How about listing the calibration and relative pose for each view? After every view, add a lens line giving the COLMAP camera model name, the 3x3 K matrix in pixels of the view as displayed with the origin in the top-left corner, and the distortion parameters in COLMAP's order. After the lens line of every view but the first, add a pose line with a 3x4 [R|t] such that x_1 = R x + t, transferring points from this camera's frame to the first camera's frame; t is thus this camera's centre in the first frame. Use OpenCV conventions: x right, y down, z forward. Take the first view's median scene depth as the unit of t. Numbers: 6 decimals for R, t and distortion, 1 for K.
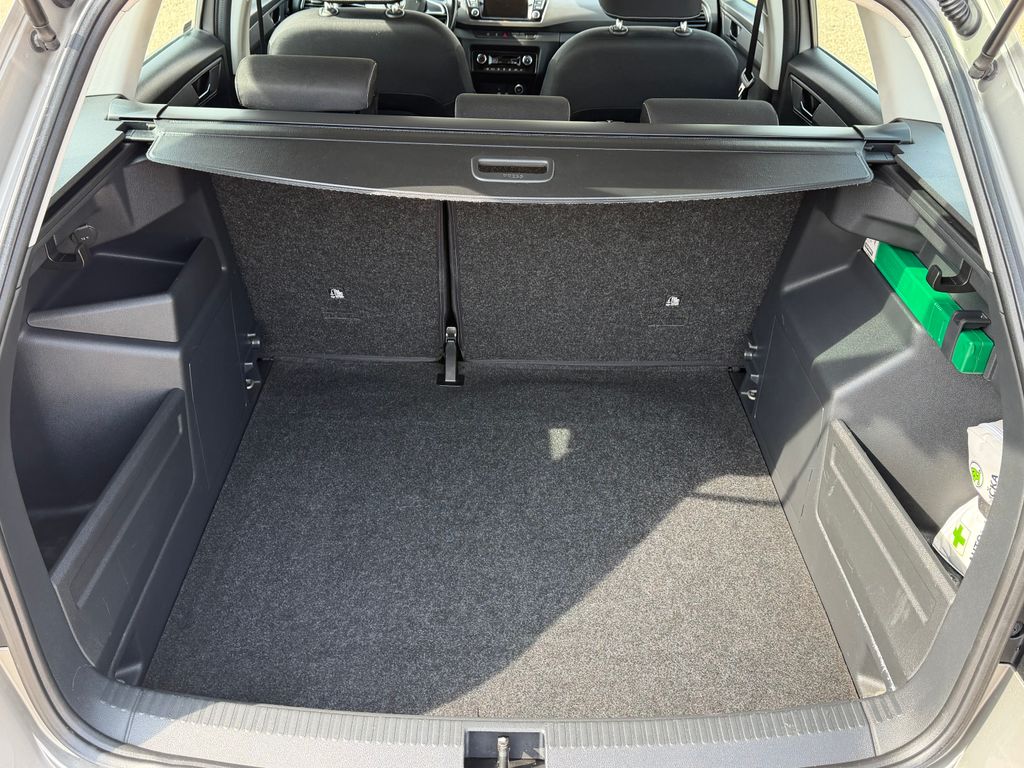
lens RADIAL K [[932.7, 0, 503.7], [0, 932.7, 383.8], [0, 0, 1]] dist [0.071743, -0.125127]
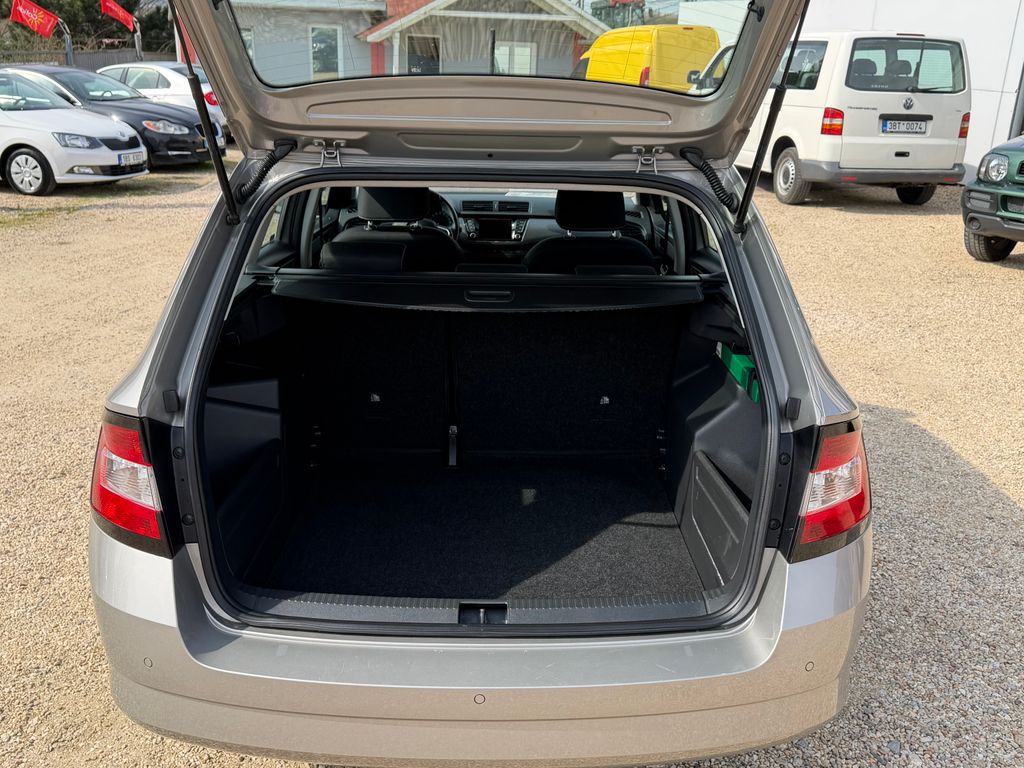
lens RADIAL K [[946.8, 0, 512.0], [0, 946.8, 384.0], [0, 0, 1]] dist [0.012399, -0.016277]
pose [[0.999907, -0.012907, 0.004376, 0.032556], [0.013589, 0.968684, -0.247924, 0.275460], [-0.001039, 0.247961, 0.968770, -0.482559]]
